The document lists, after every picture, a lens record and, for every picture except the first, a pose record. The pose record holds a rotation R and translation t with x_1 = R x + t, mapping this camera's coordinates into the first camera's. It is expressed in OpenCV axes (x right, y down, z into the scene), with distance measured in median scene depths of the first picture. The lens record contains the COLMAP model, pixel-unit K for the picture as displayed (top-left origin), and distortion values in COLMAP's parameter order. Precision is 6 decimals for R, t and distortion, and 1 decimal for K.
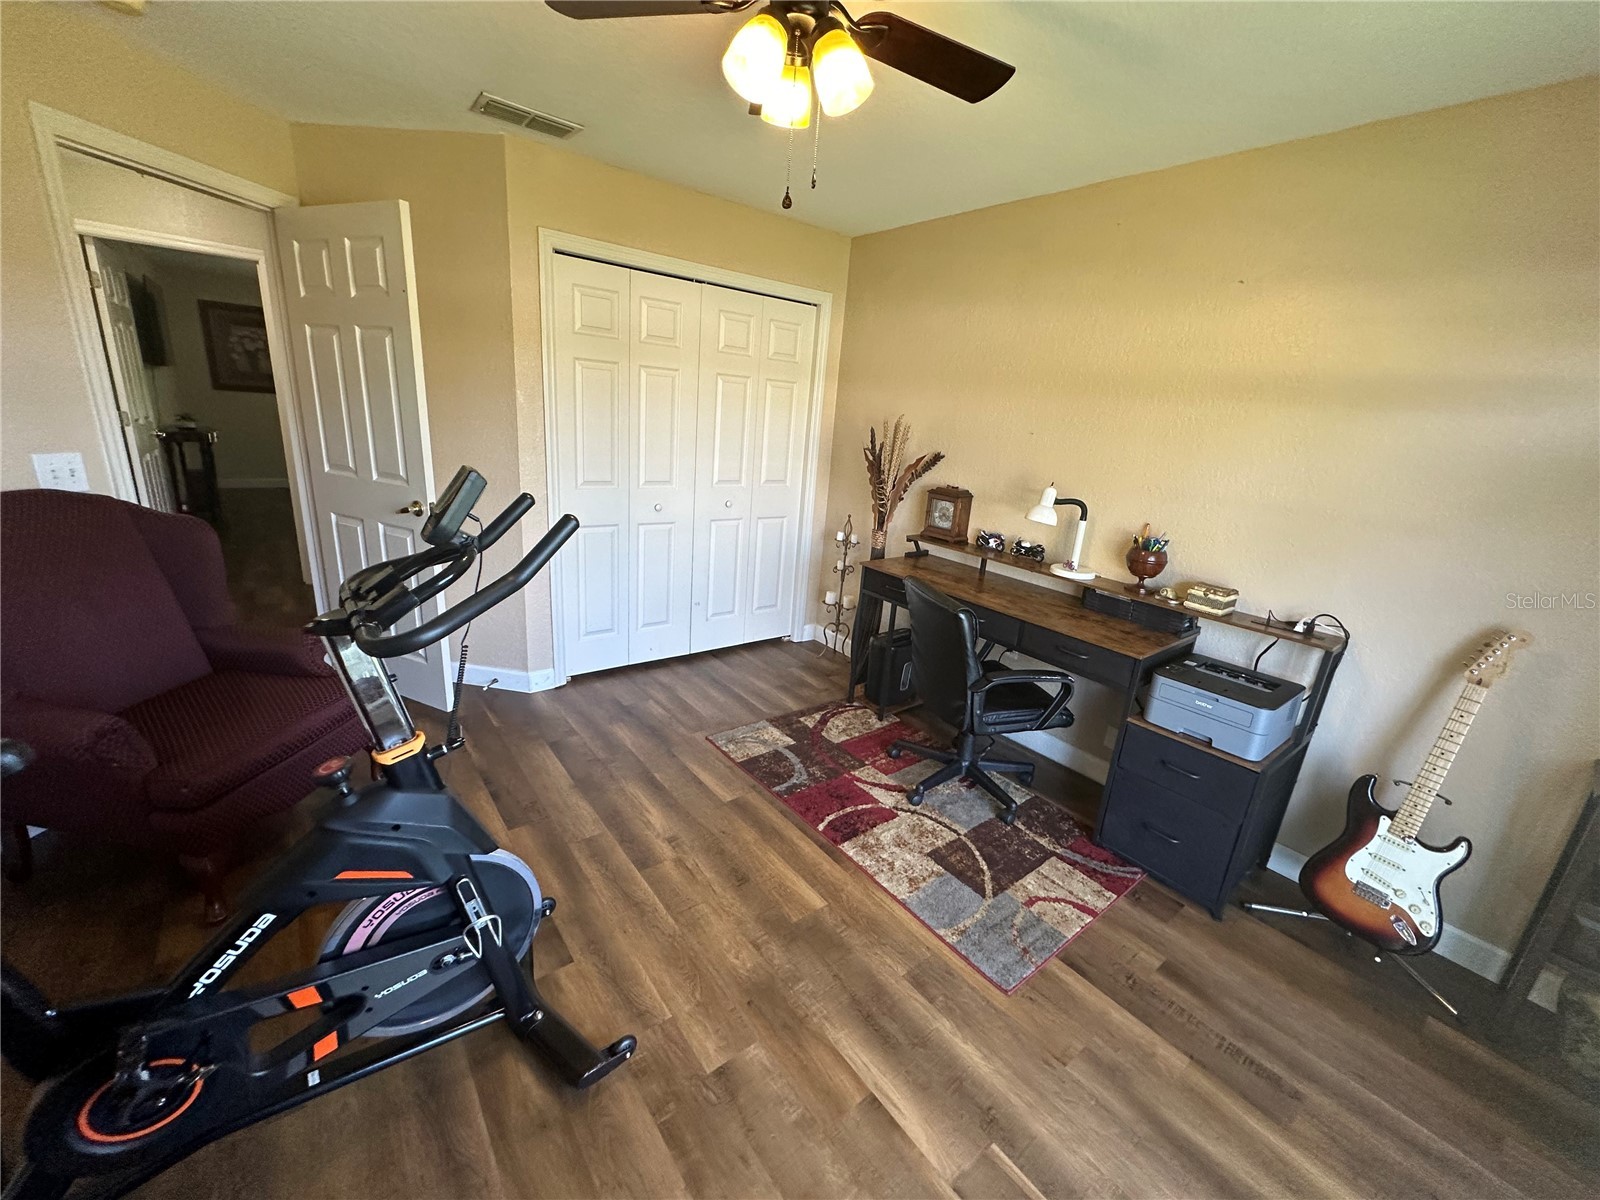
lens RADIAL K [[648.0, 0, 805.6], [0, 648.0, 592.9], [0, 0, 1]] dist [0.018654, 0.000244]
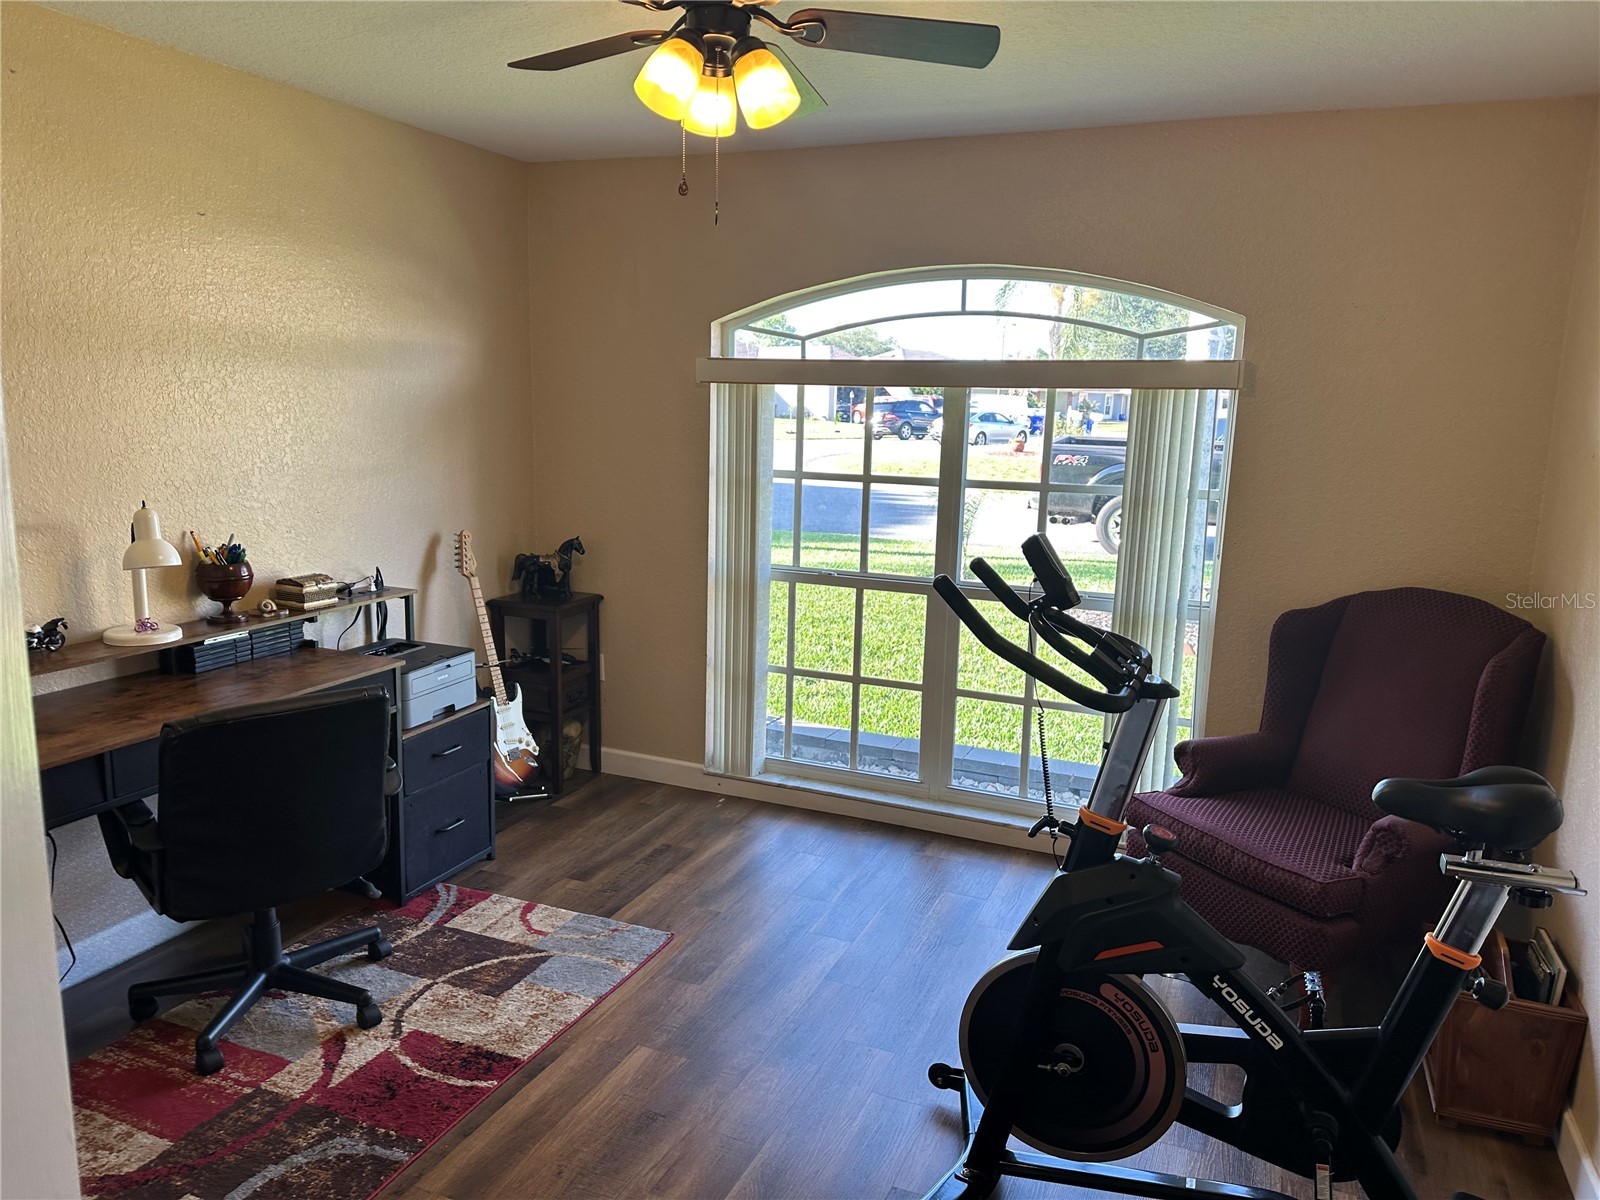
lens RADIAL K [[1124.0, 0, 800.0], [0, 1124.0, 600.0], [0, 0, 1]] dist [0.103201, -0.001111]
pose [[-0.476696, -0.239097, 0.845928, -1.091688], [0.182540, 0.914402, 0.361315, -0.465162], [-0.859907, 0.326653, -0.392247, 1.212710]]
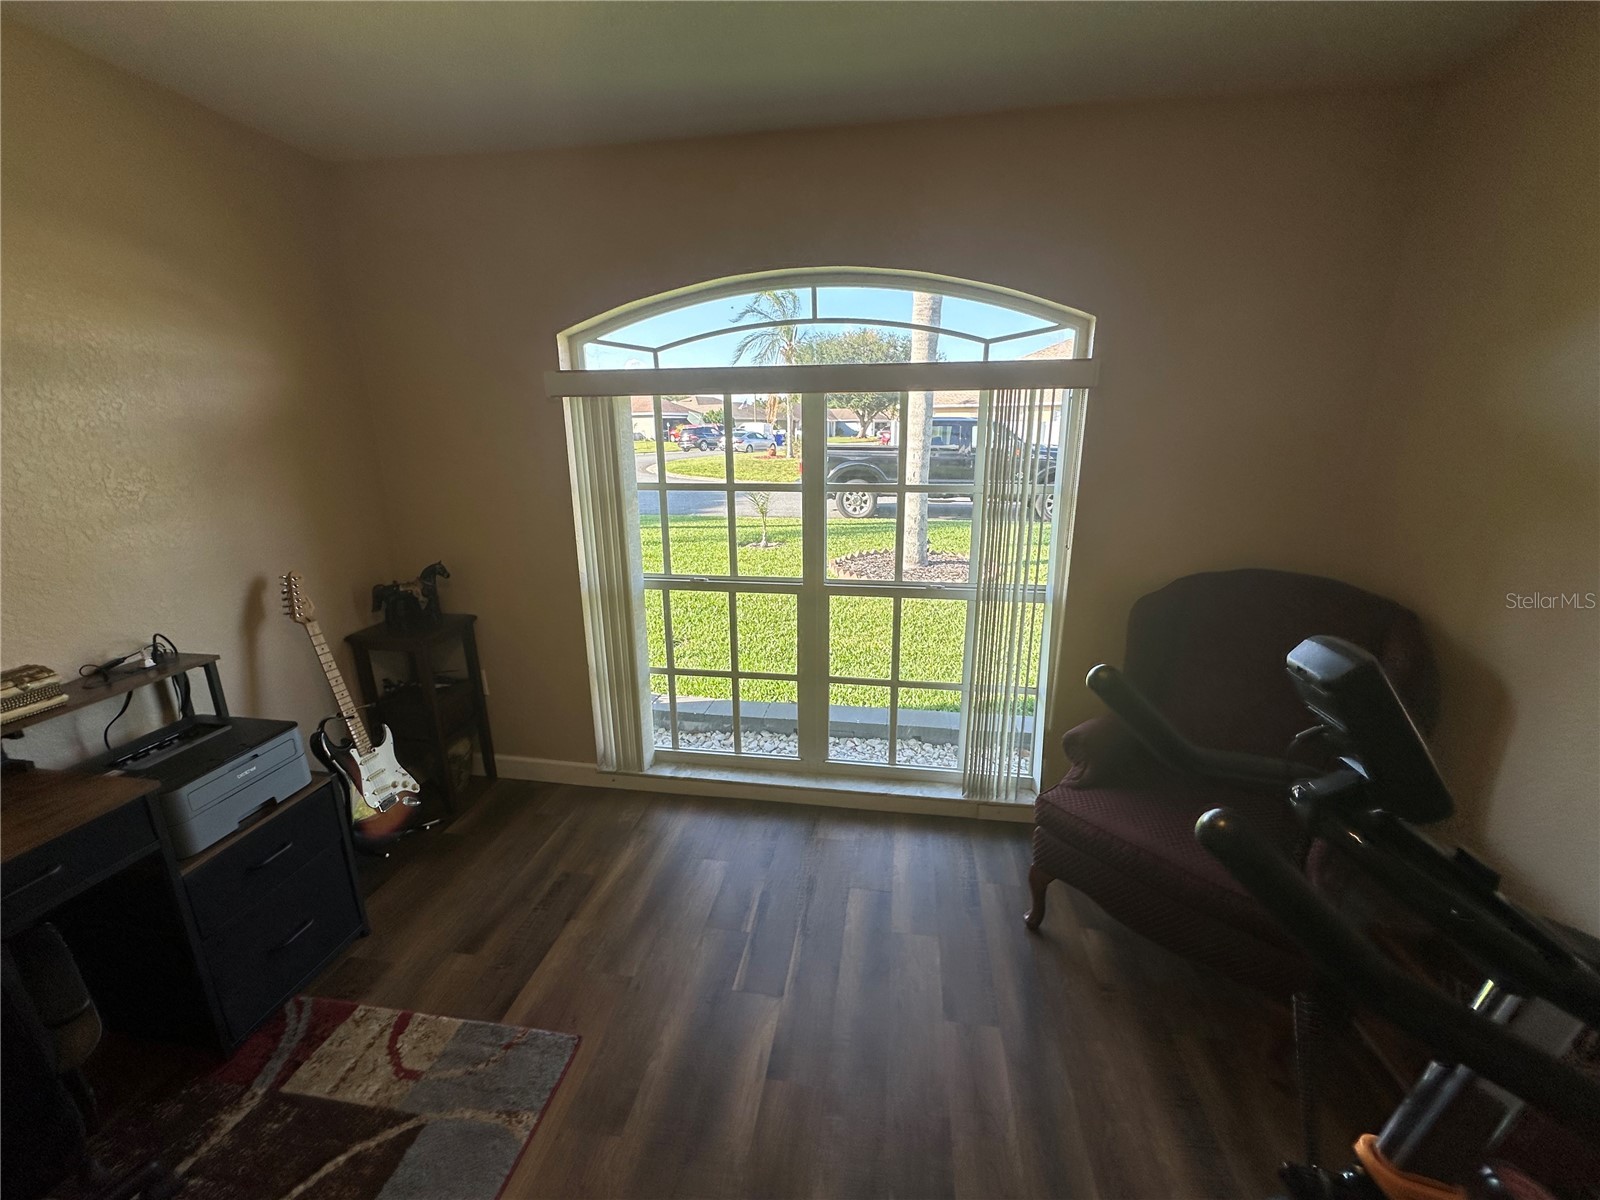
lens RADIAL K [[636.6, 0, 800.0], [0, 636.6, 600.0], [0, 0, 1]] dist [-0.003669, 0.000626]
pose [[-0.677551, -0.258826, 0.688429, -0.324030], [0.159896, 0.861805, 0.481379, -0.276360], [-0.717884, 0.436236, -0.542531, 0.879007]]
